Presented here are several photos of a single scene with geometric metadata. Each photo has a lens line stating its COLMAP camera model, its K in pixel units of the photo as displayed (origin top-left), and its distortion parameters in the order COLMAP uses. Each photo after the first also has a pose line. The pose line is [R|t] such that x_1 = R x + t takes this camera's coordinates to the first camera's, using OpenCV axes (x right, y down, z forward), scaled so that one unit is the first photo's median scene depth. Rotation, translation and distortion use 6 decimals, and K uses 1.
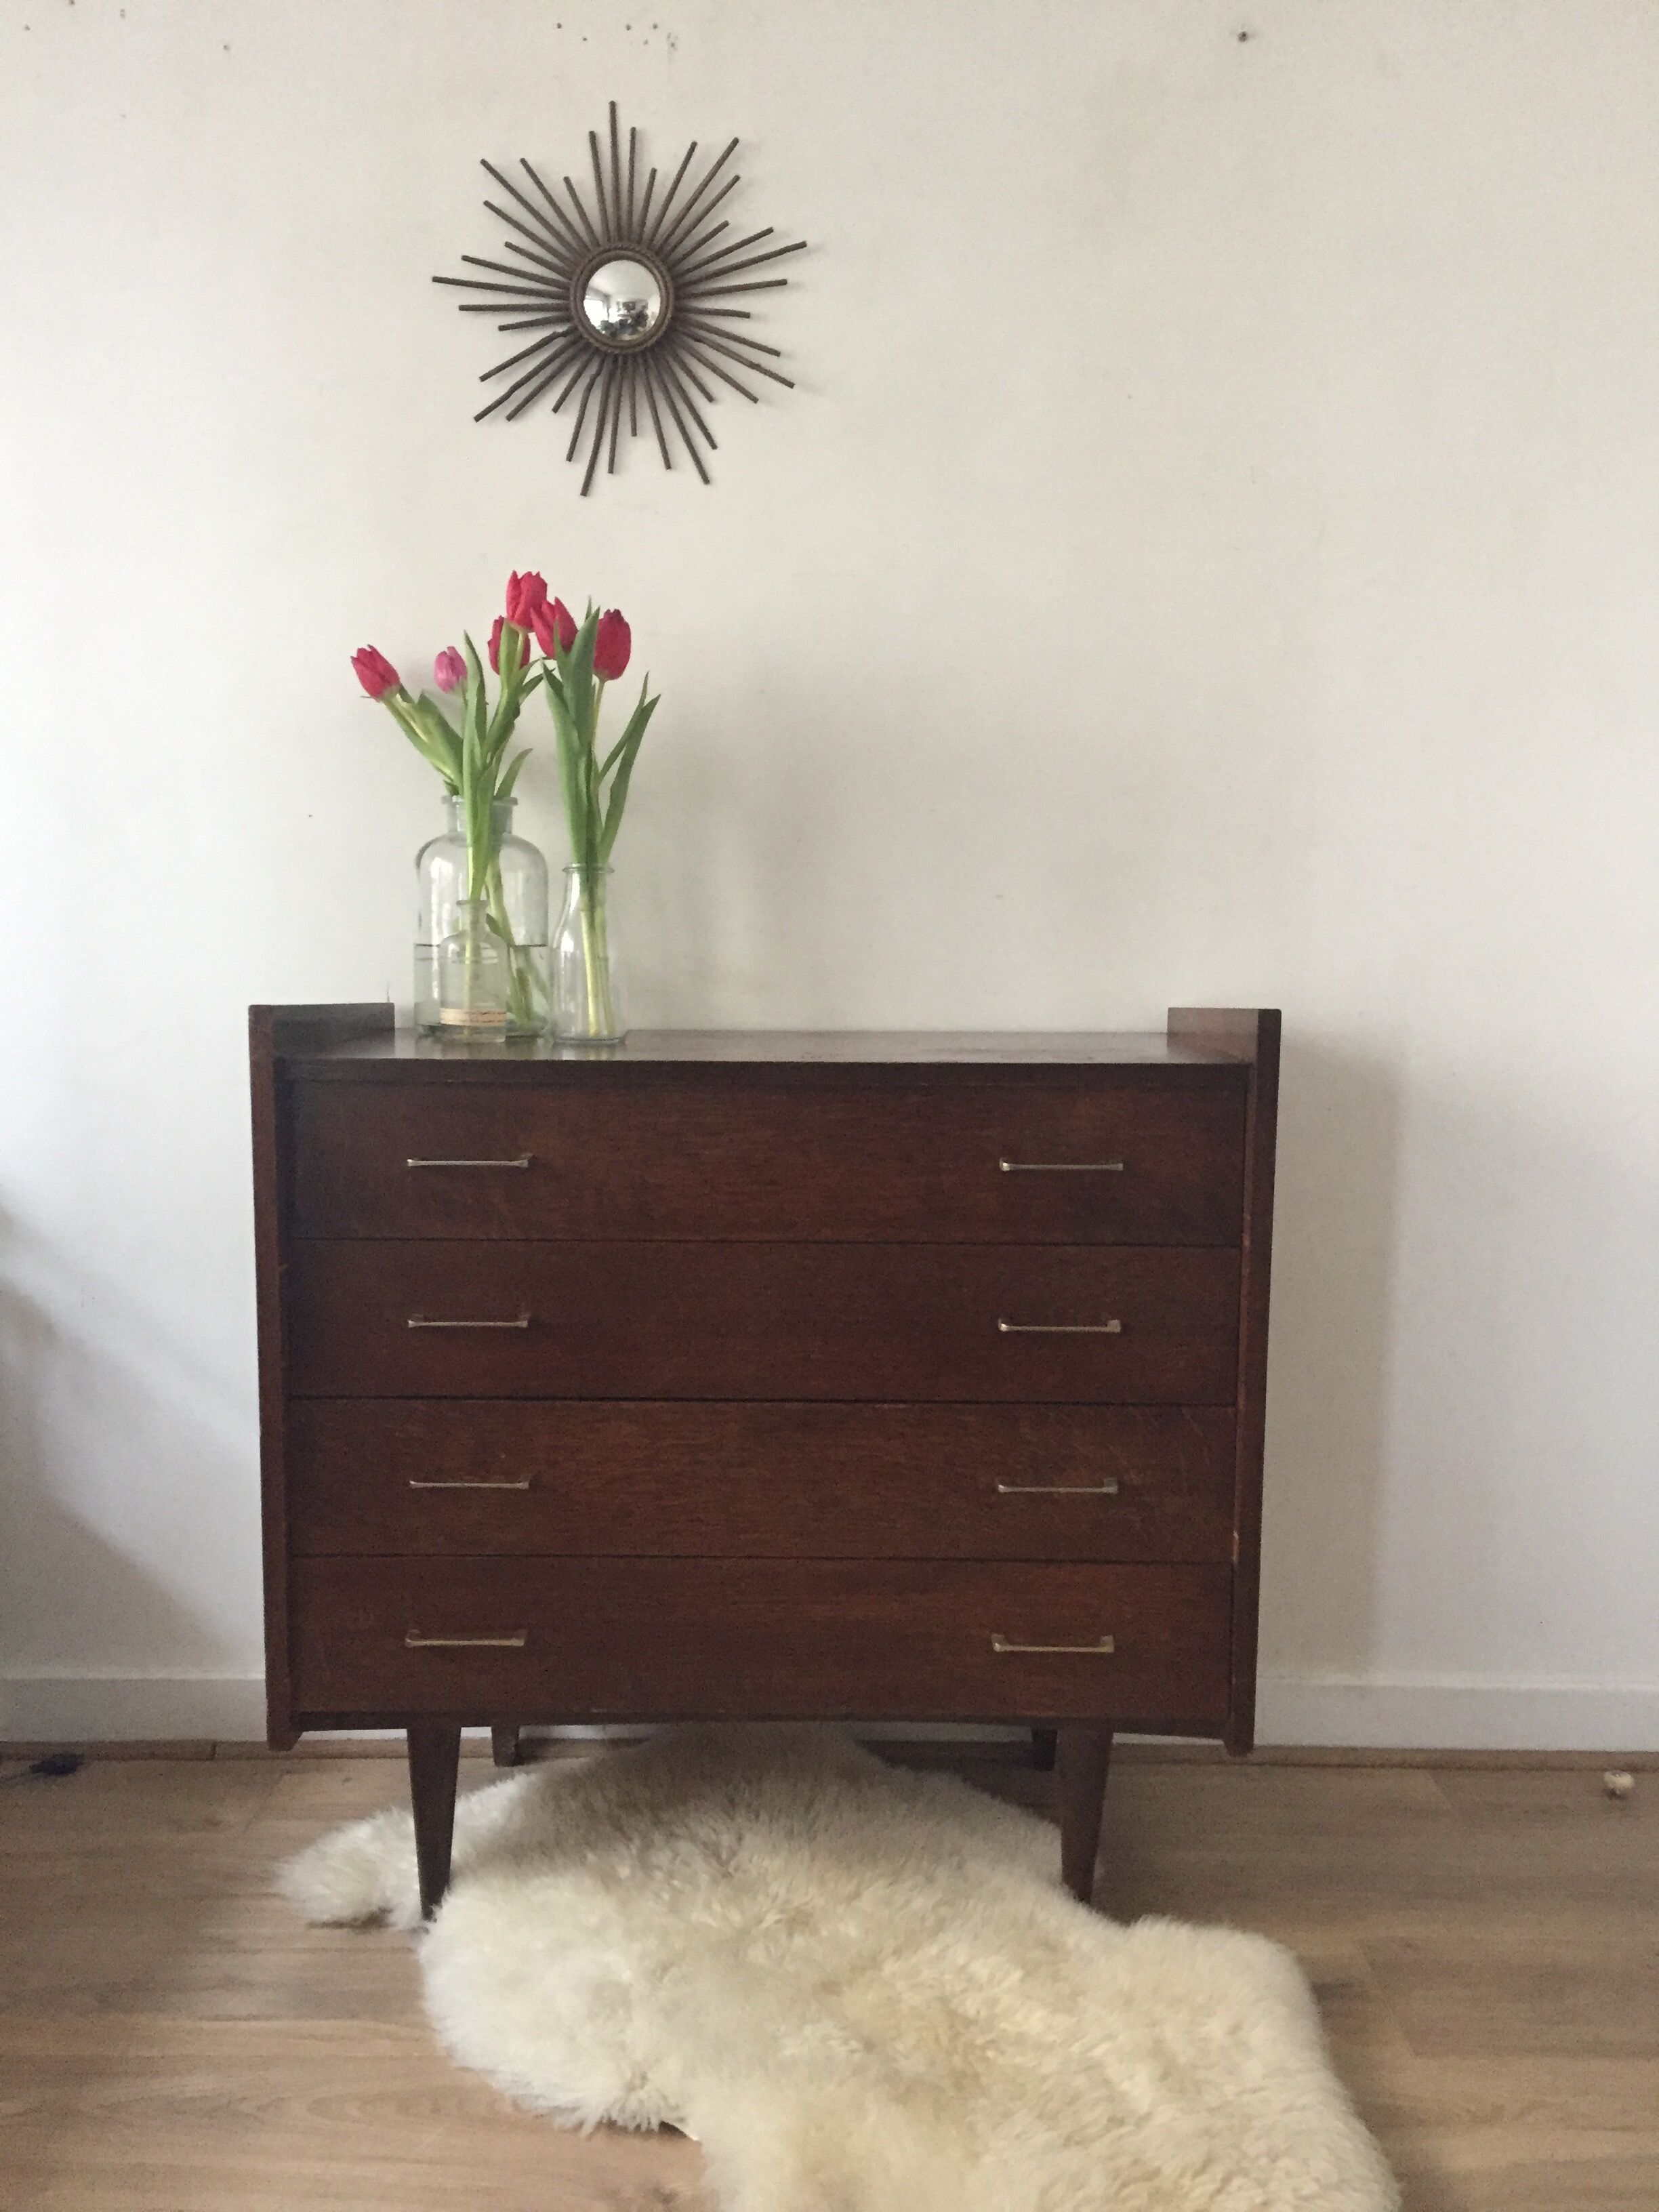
lens RADIAL K [[1893.8, 0, 833.5], [0, 1893.8, 1108.2], [0, 0, 1]] dist [0.100925, -0.142095]
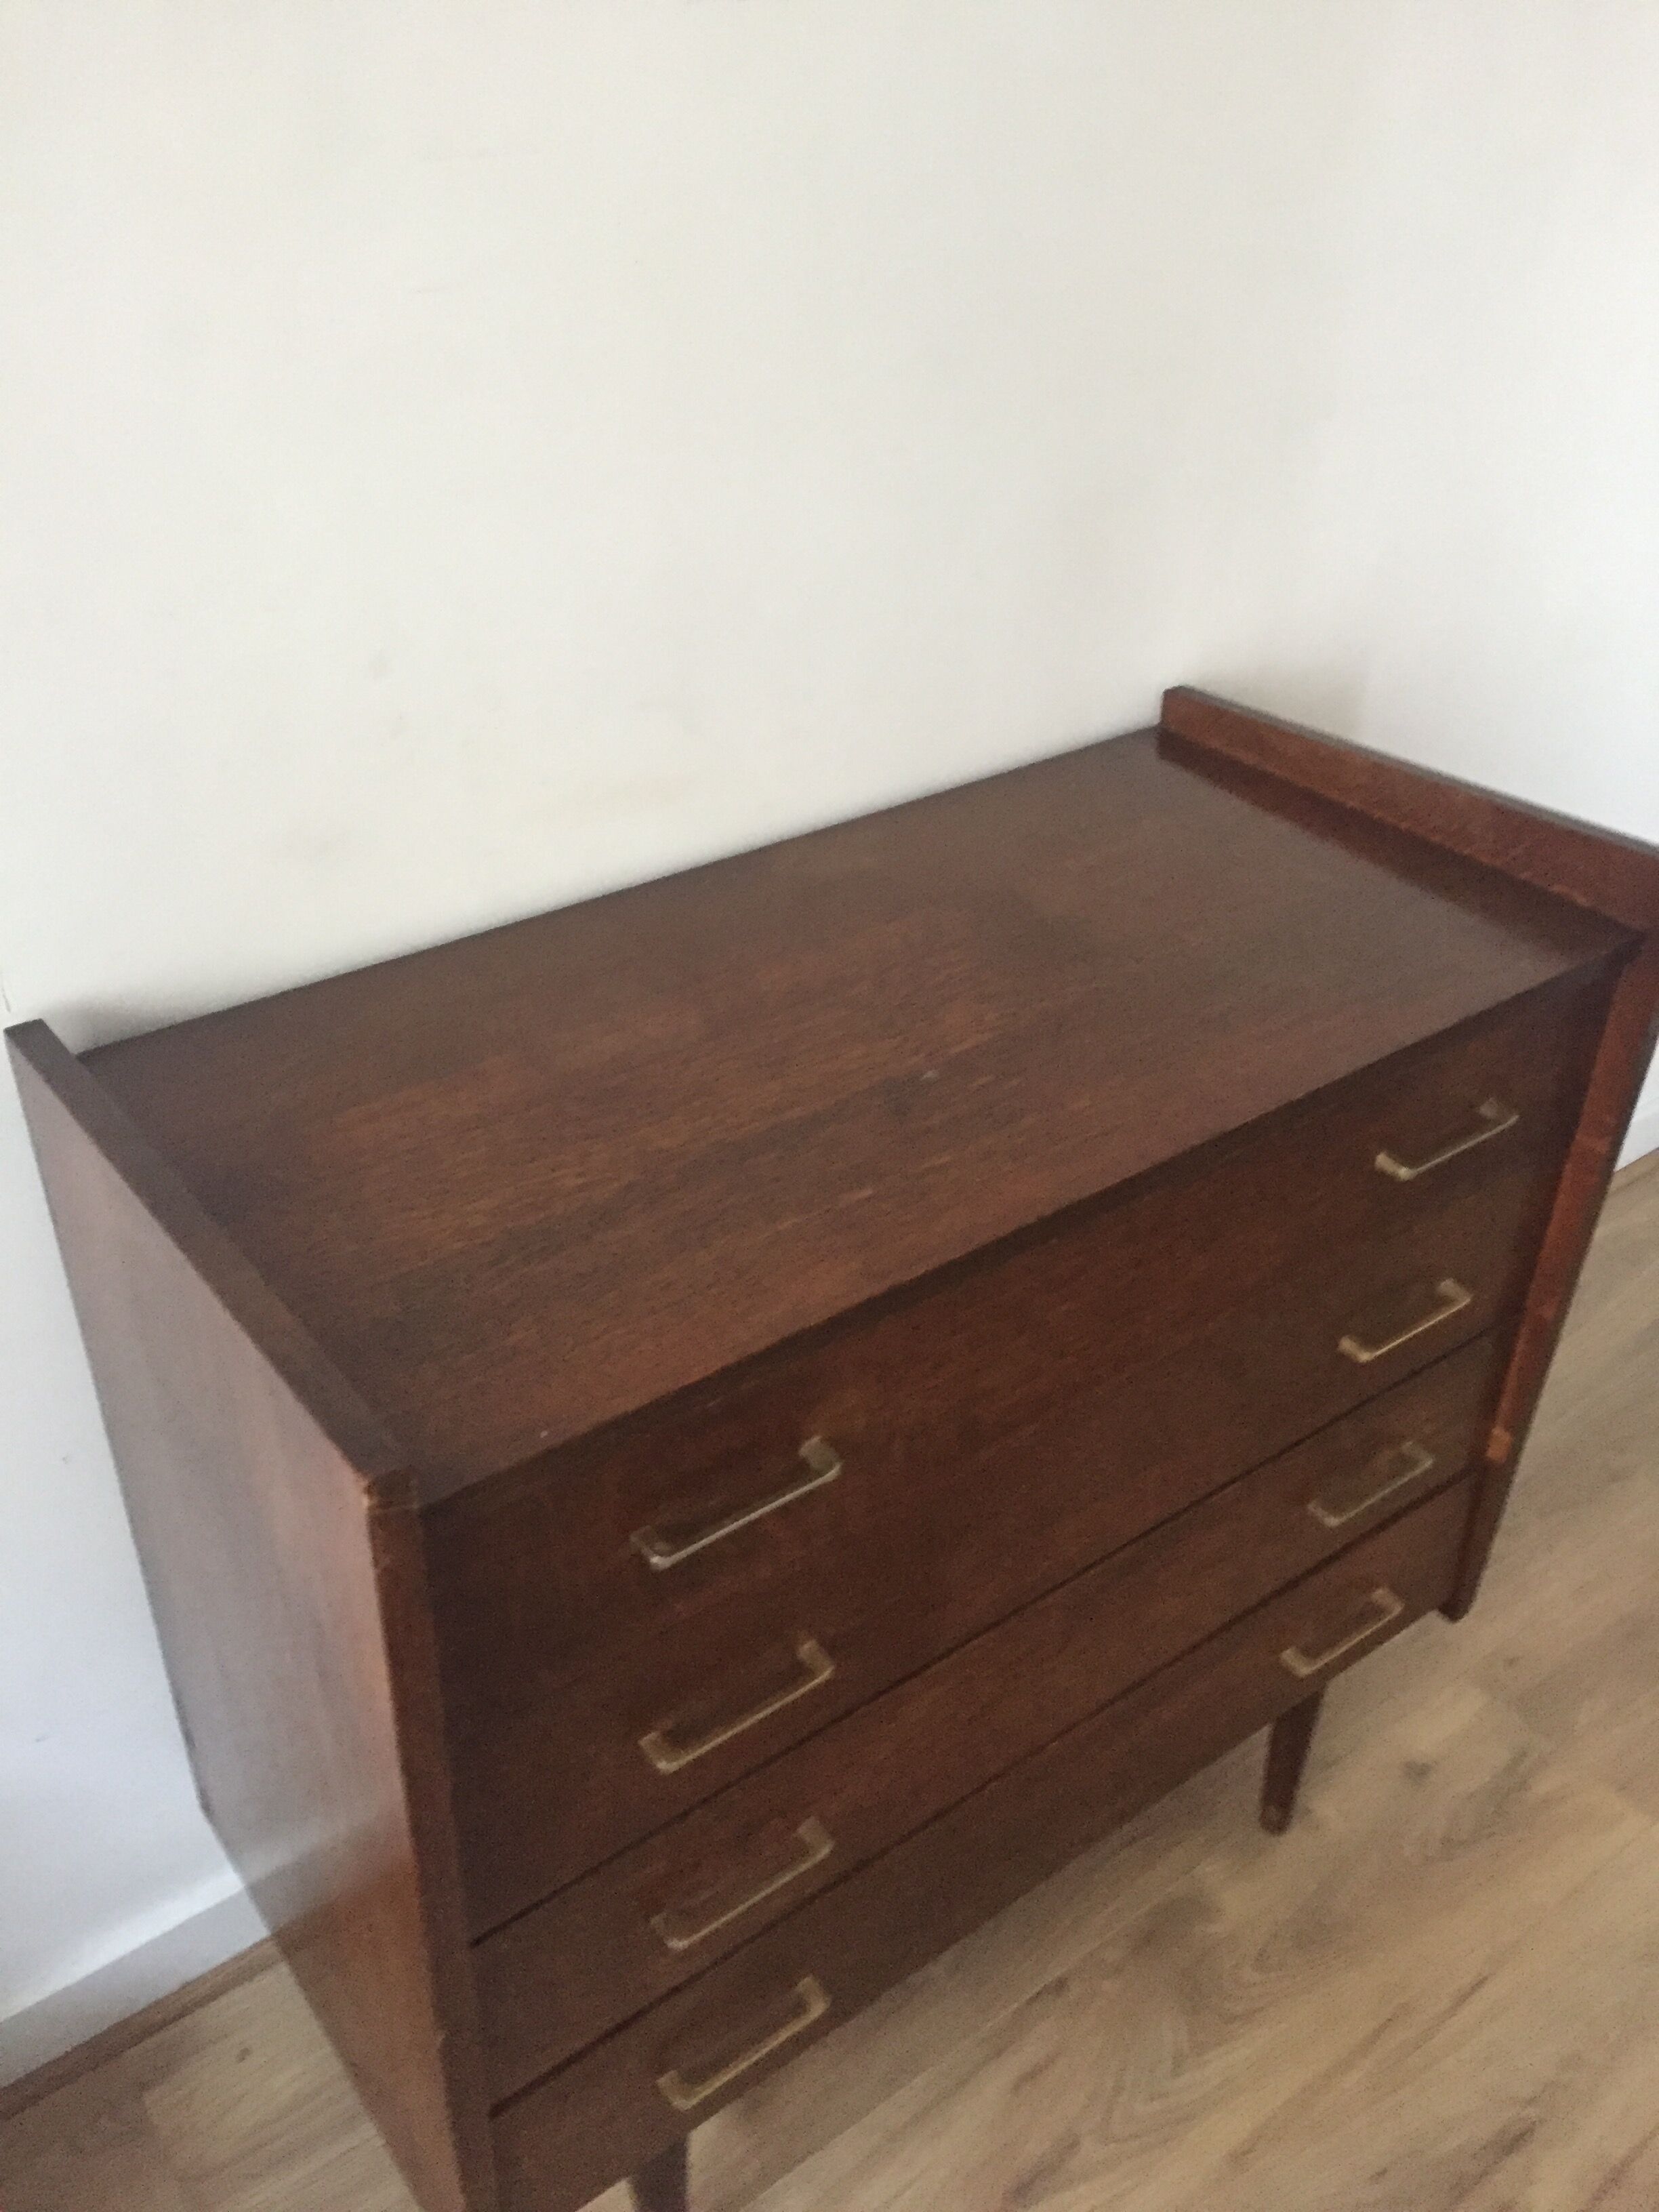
lens RADIAL K [[1887.1, 0, 839.0], [0, 1887.1, 1112.1], [0, 0, 1]] dist [0.095209, -0.128637]
pose [[0.796519, -0.328971, 0.507283, -0.363511], [0.050596, 0.872344, 0.486267, -0.293260], [-0.602493, -0.361655, 0.711483, 0.578720]]
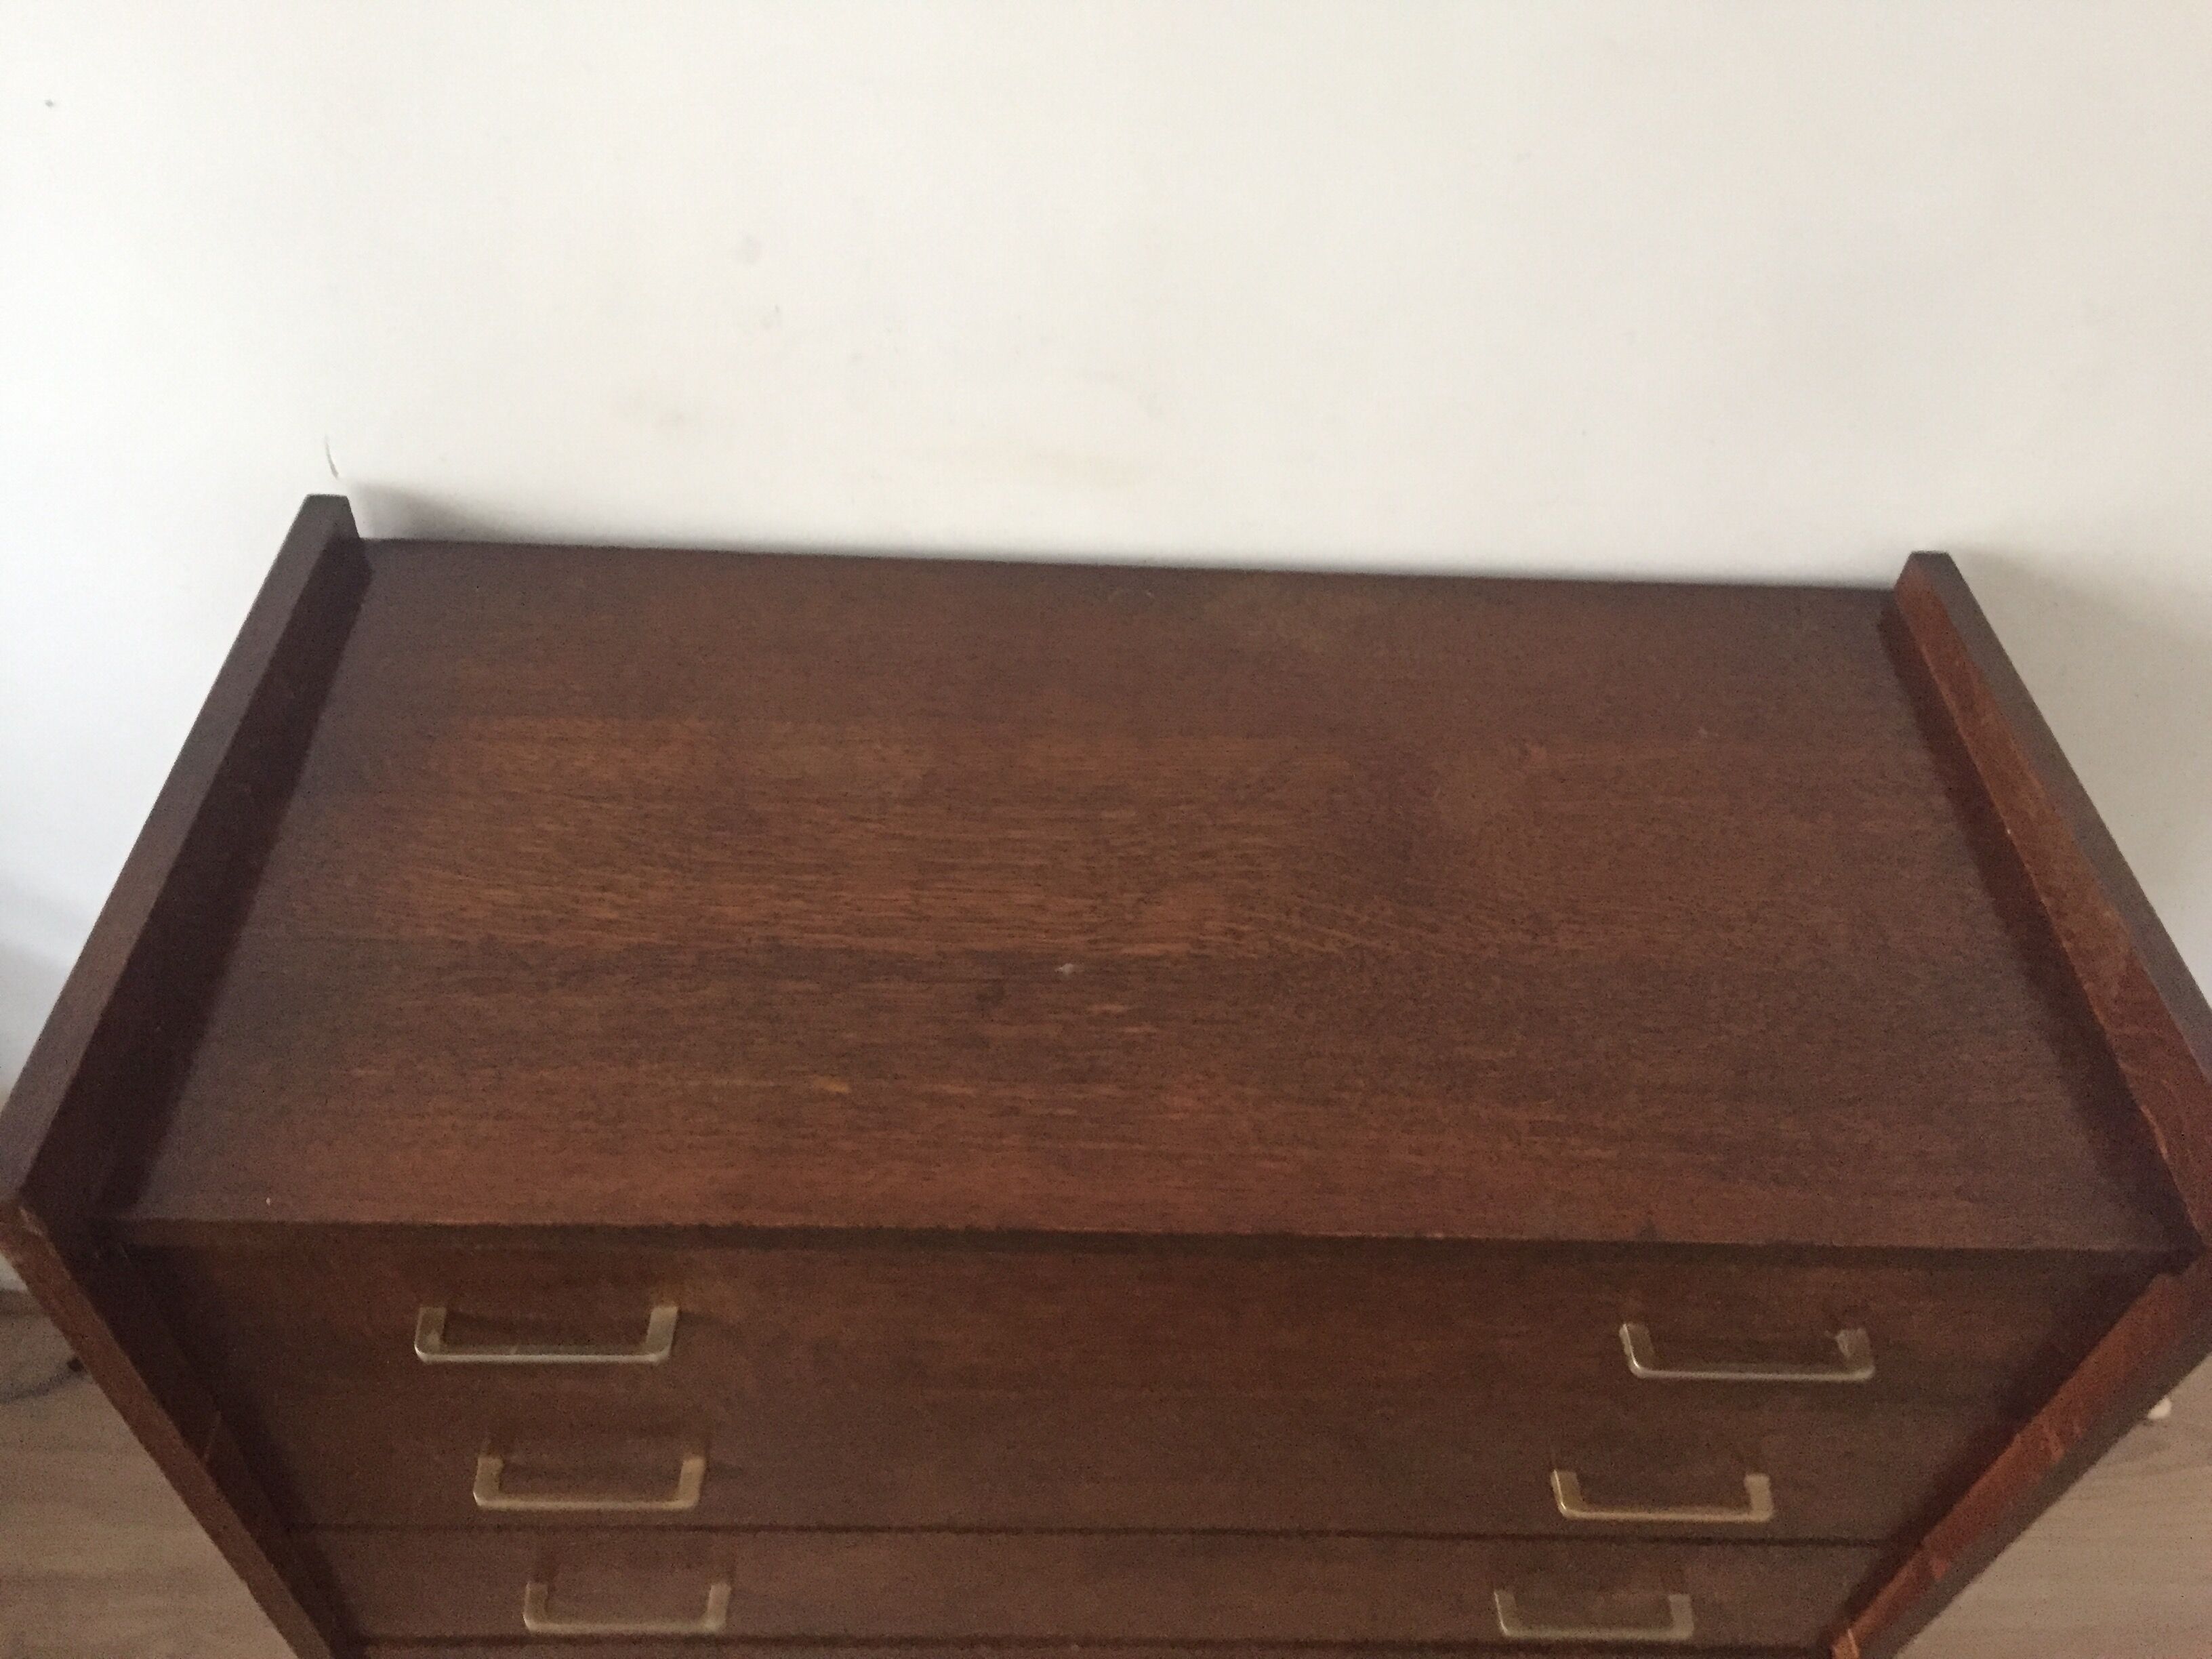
lens RADIAL K [[1887.1, 0, 1100.2], [0, 1887.1, 834.1], [0, 0, 1]] dist [0.095209, -0.128637]
pose [[0.998650, 0.017462, 0.048916, -0.068263], [-0.045159, 0.757161, 0.651666, -0.351511], [-0.025658, -0.652995, 0.756927, 0.640911]]
